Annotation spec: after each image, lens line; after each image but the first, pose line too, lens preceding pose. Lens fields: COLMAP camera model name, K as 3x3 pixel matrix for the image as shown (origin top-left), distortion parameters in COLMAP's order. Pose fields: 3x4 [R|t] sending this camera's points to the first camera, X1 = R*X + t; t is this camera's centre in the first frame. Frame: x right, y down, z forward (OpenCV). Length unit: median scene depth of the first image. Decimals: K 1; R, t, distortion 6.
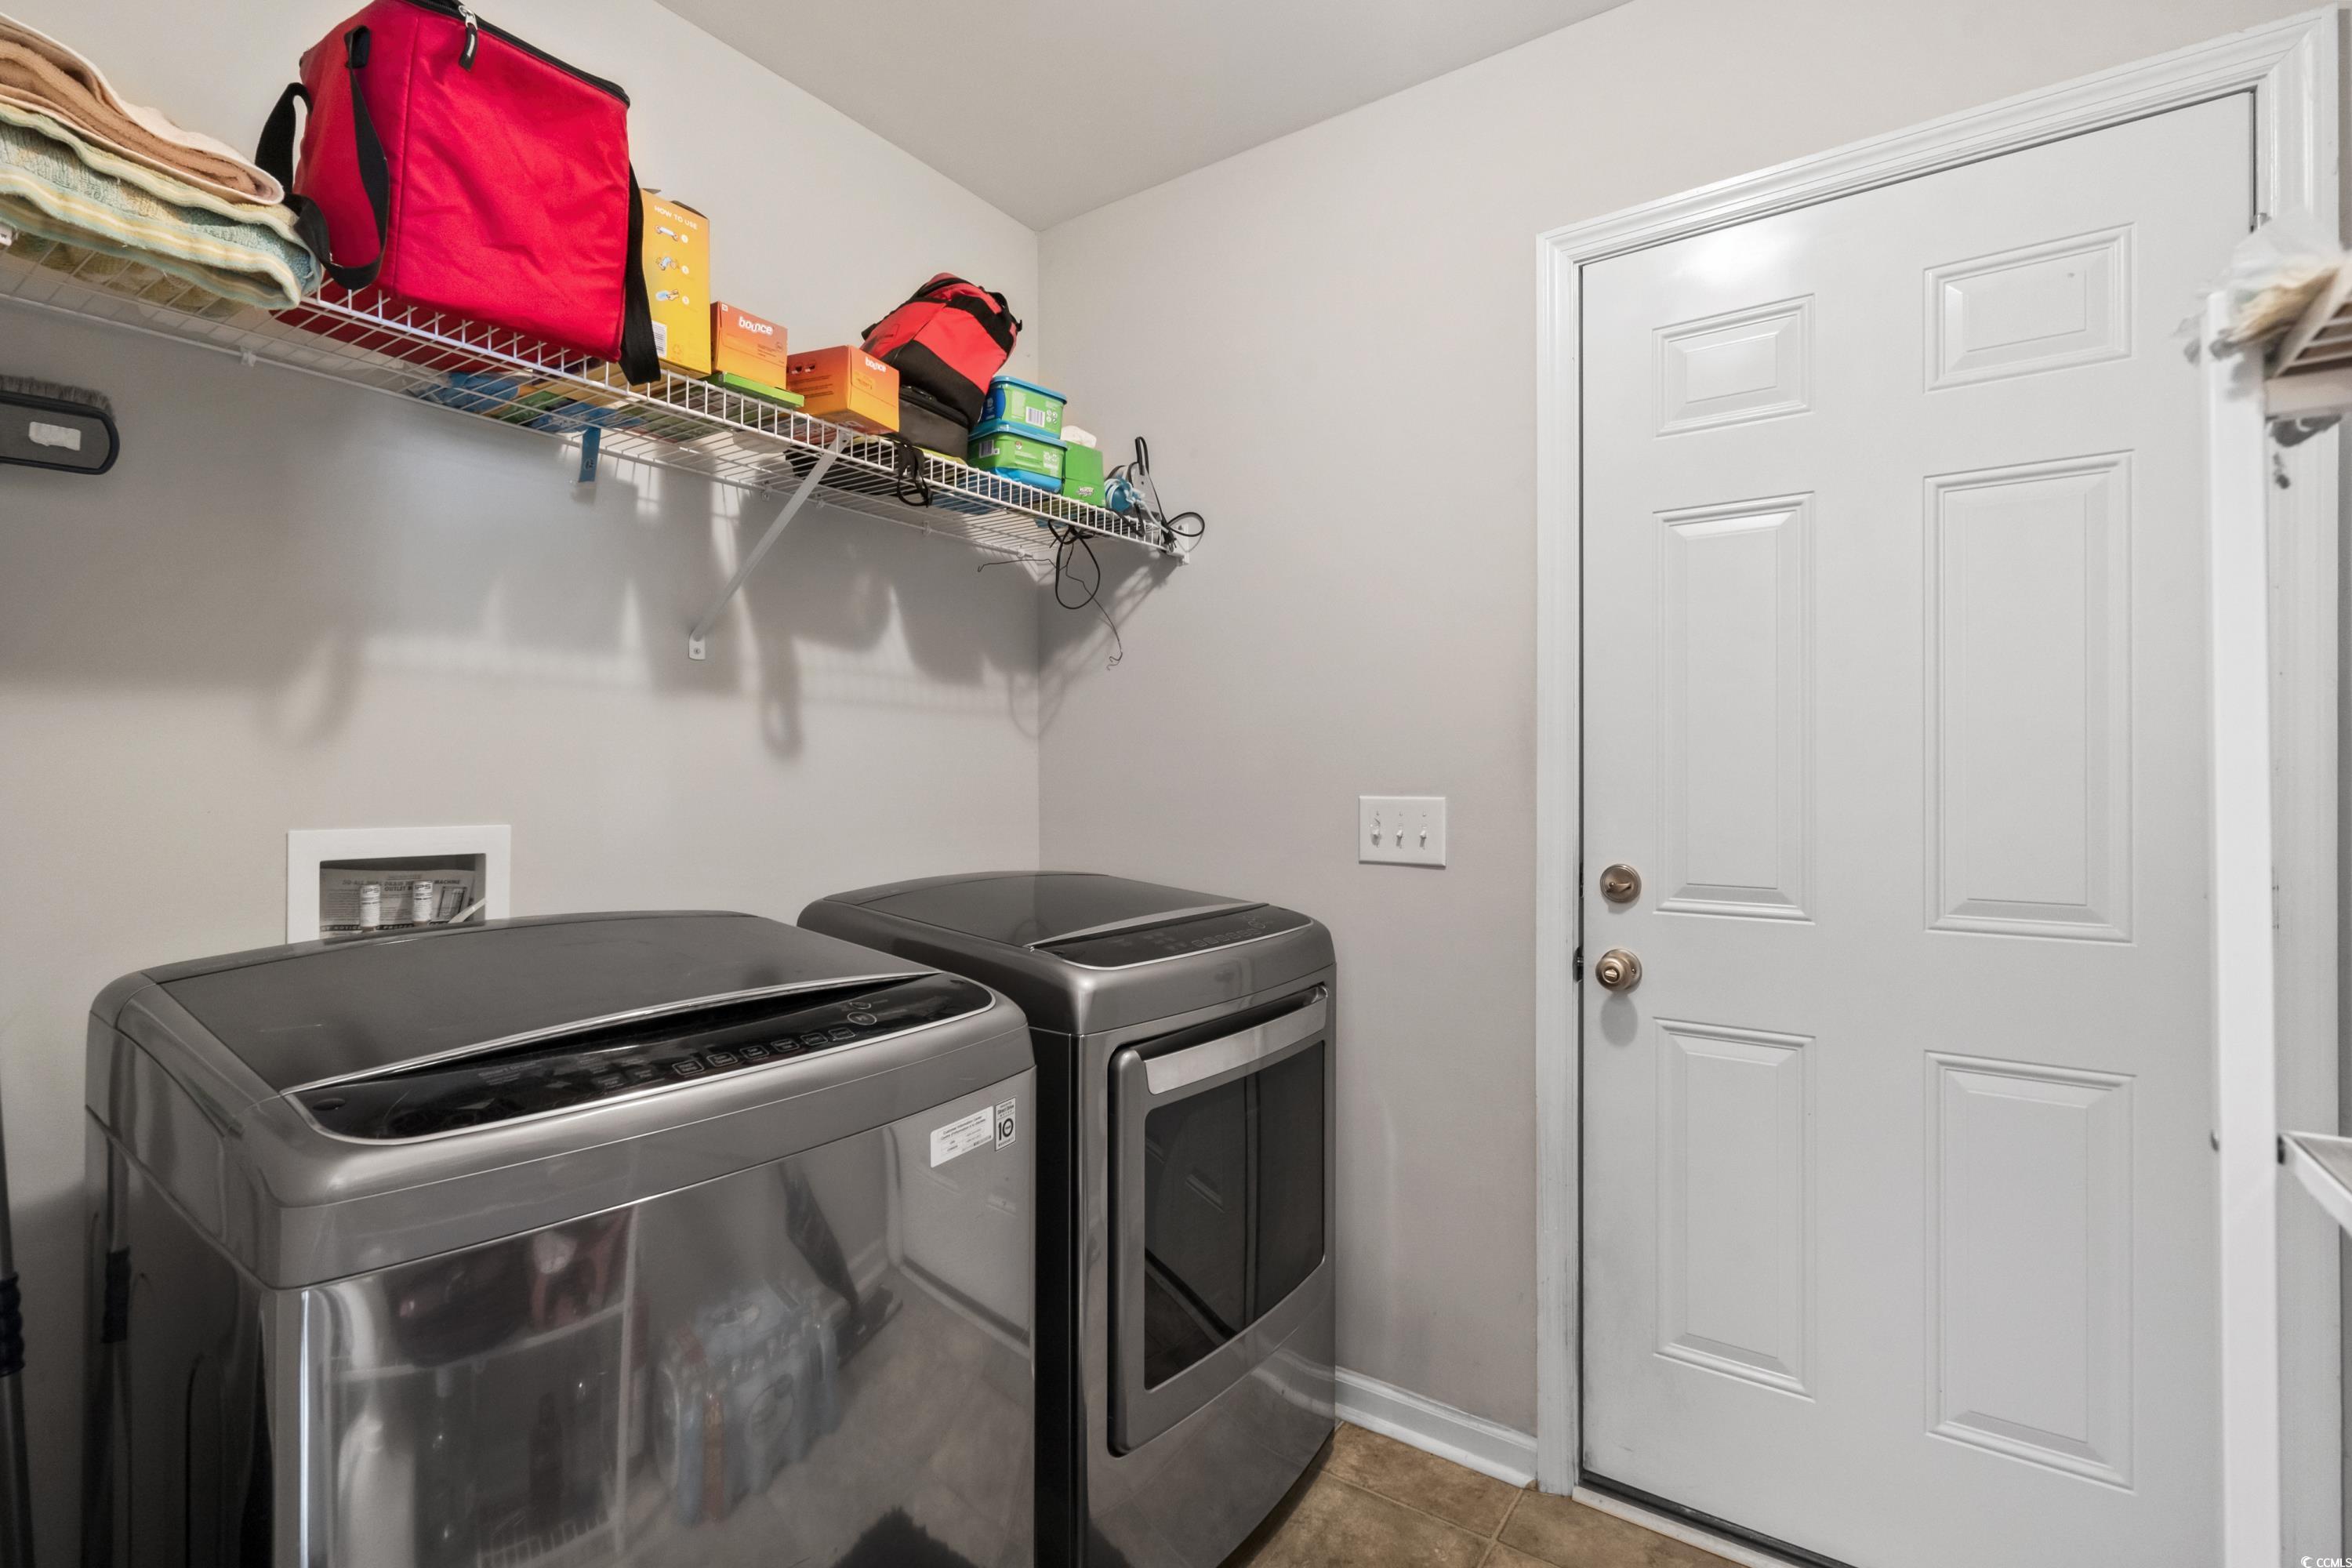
lens RADIAL K [[1087.1, 0, 1184.0], [0, 1087.1, 789.6], [0, 0, 1]] dist [-0.017521, 0.013170]
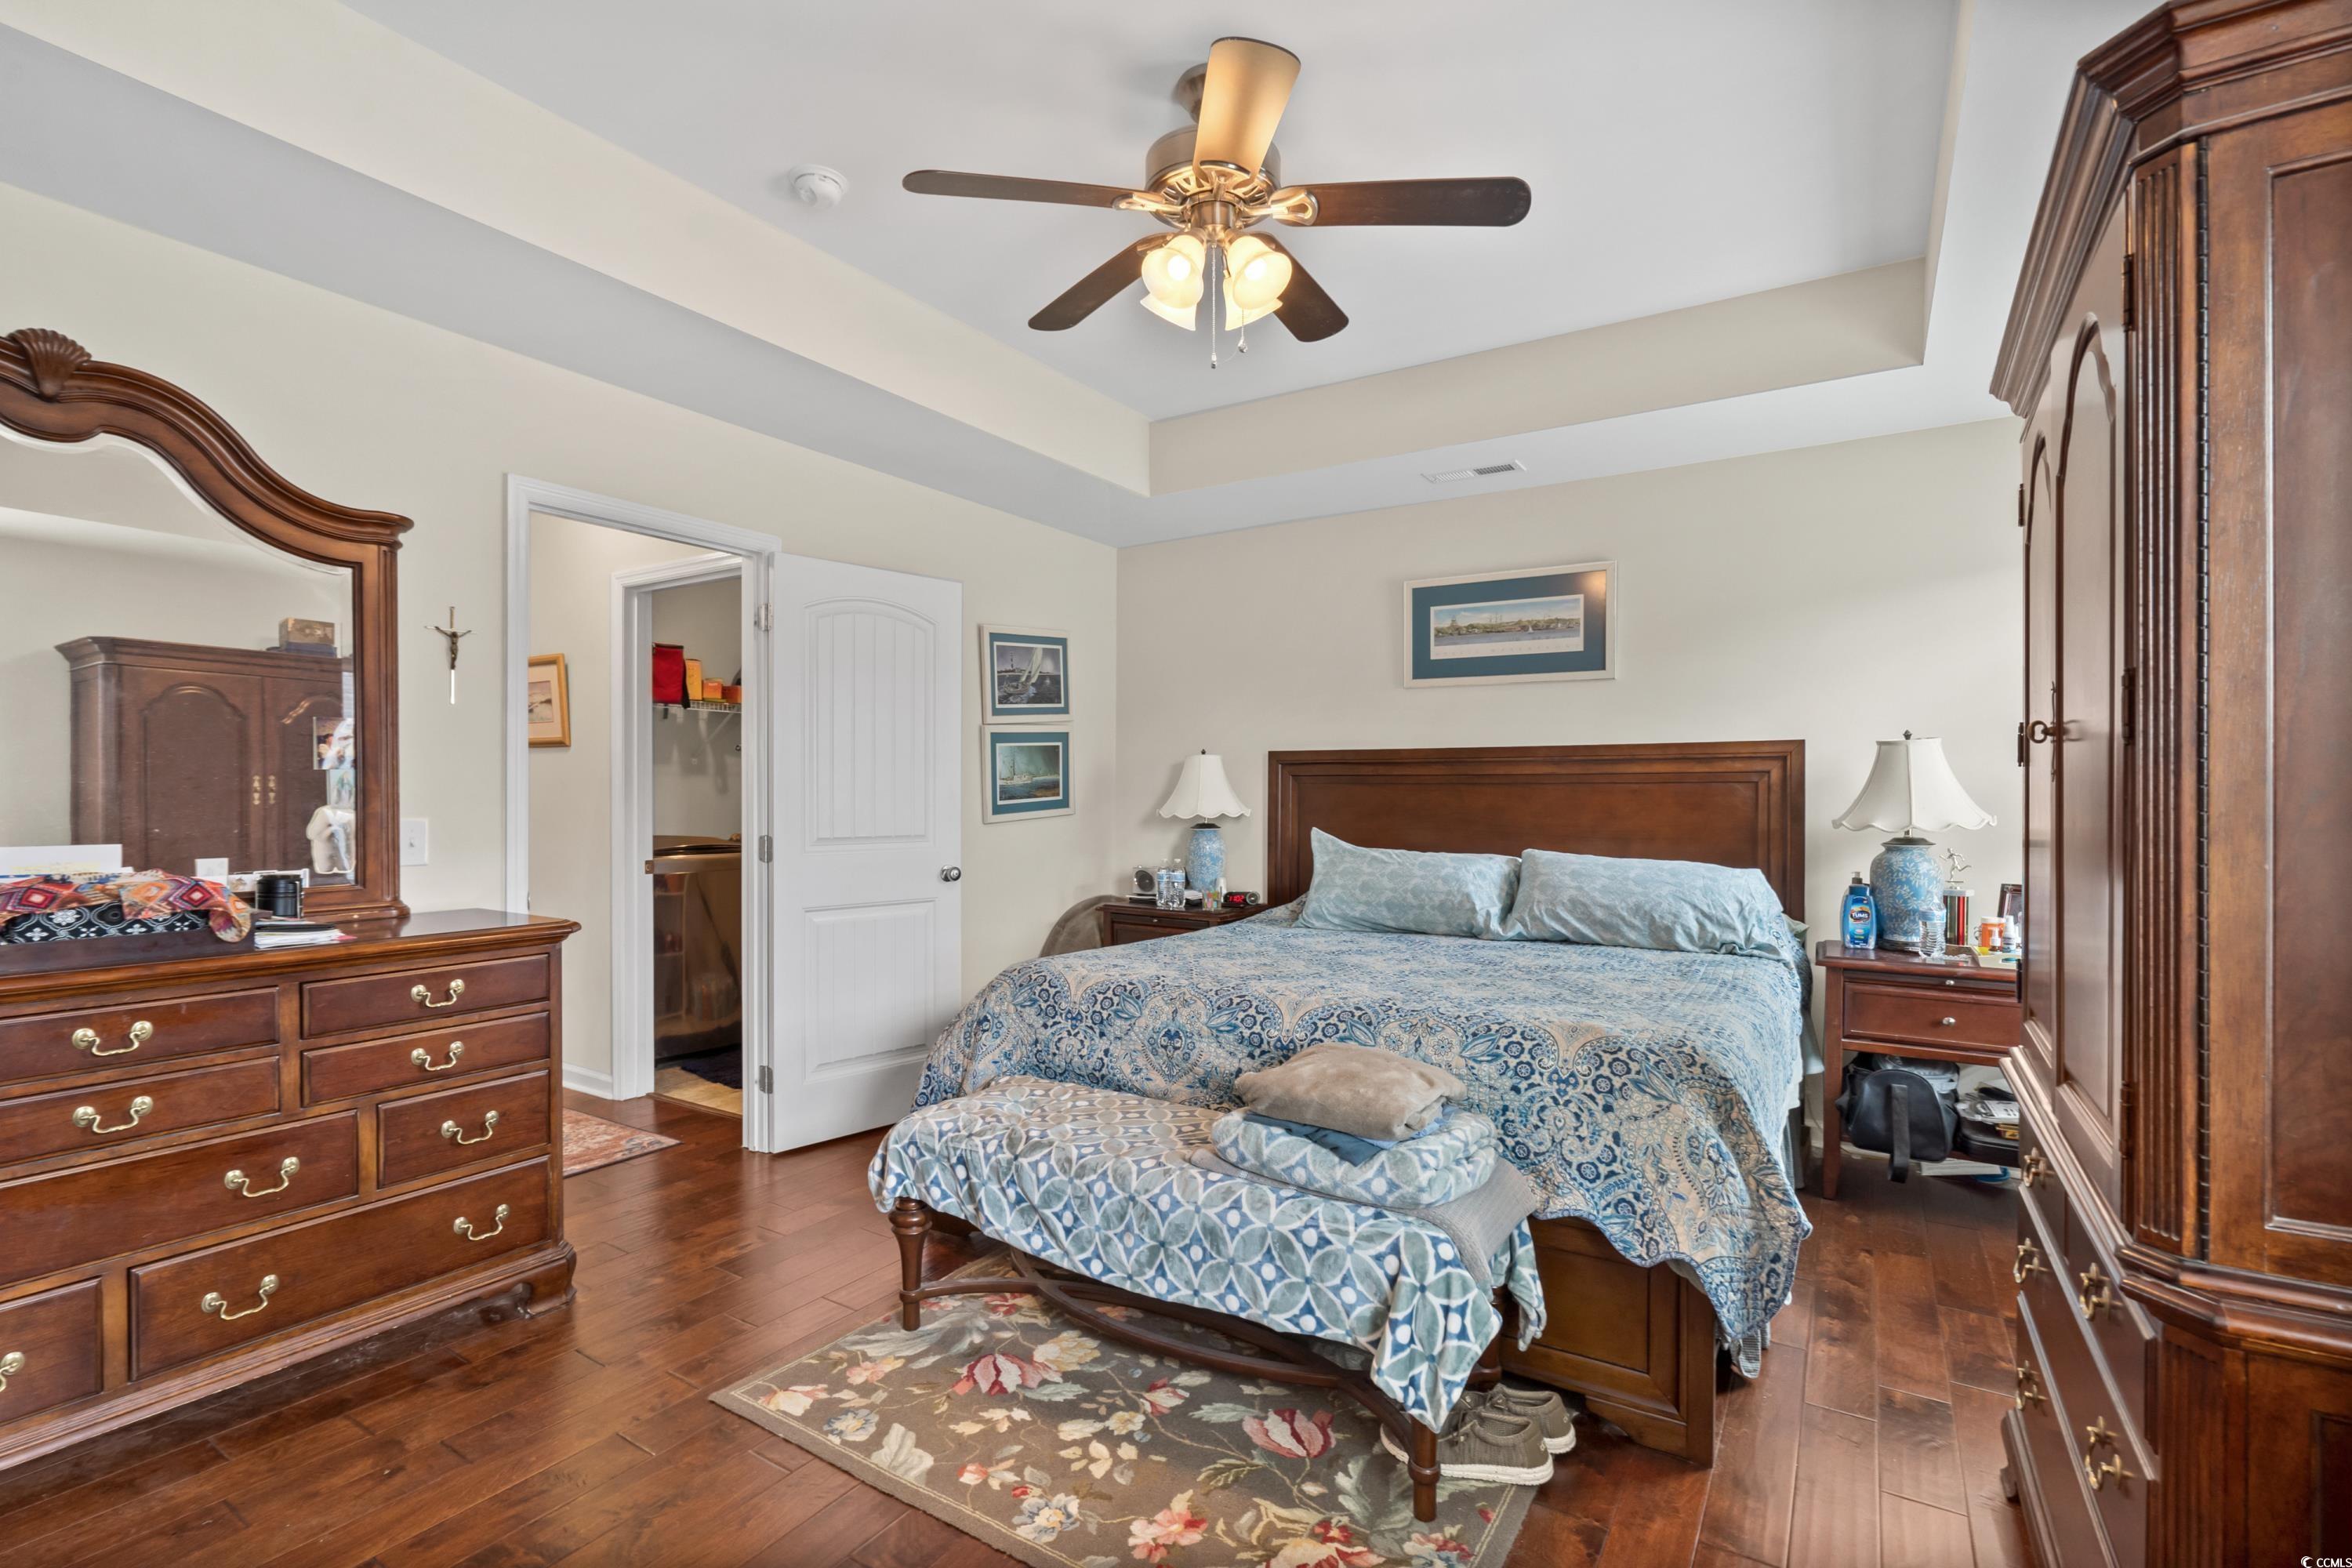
lens RADIAL K [[1087.1, 0, 1184.0], [0, 1087.1, 789.6], [0, 0, 1]] dist [-0.017521, 0.013170]
pose [[0.998568, -0.006195, 0.053131, 0.852487], [0.006060, 0.999978, 0.002694, -0.046887], [-0.053146, -0.002368, 0.998584, -2.350107]]
